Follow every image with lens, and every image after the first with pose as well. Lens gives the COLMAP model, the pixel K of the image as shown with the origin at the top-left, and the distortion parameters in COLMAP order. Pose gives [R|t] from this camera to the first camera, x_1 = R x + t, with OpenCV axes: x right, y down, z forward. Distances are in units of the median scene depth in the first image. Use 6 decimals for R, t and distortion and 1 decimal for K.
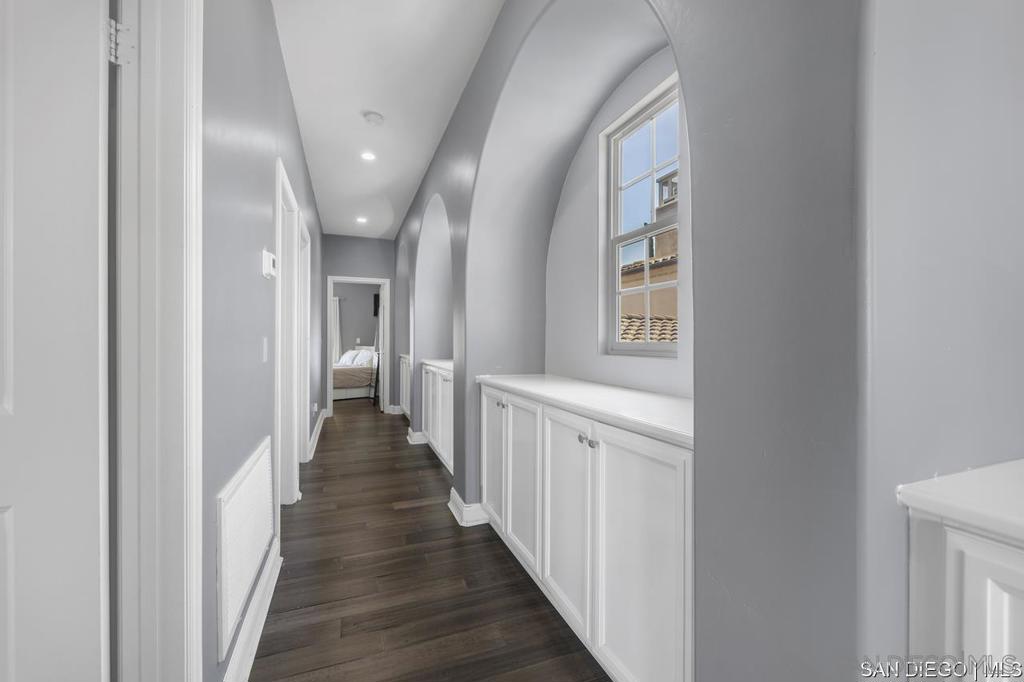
lens RADIAL K [[420.4, 0, 511.3], [0, 420.4, 342.7], [0, 0, 1]] dist [-0.008266, -0.001679]
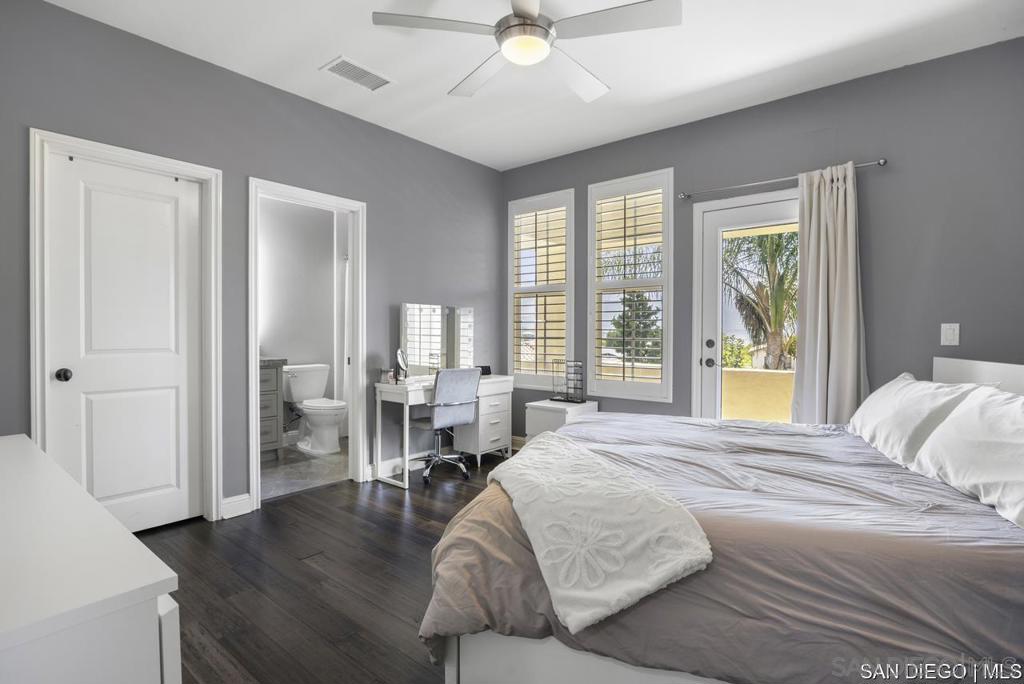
lens RADIAL K [[500.1, 0, 515.3], [0, 500.1, 337.6], [0, 0, 1]] dist [0.000637, -0.000248]
pose [[0.485492, 0.012250, -0.874155, -0.349783], [-0.004334, 0.999923, 0.011606, -0.007943], [0.874230, -0.001846, 0.485508, 0.957547]]
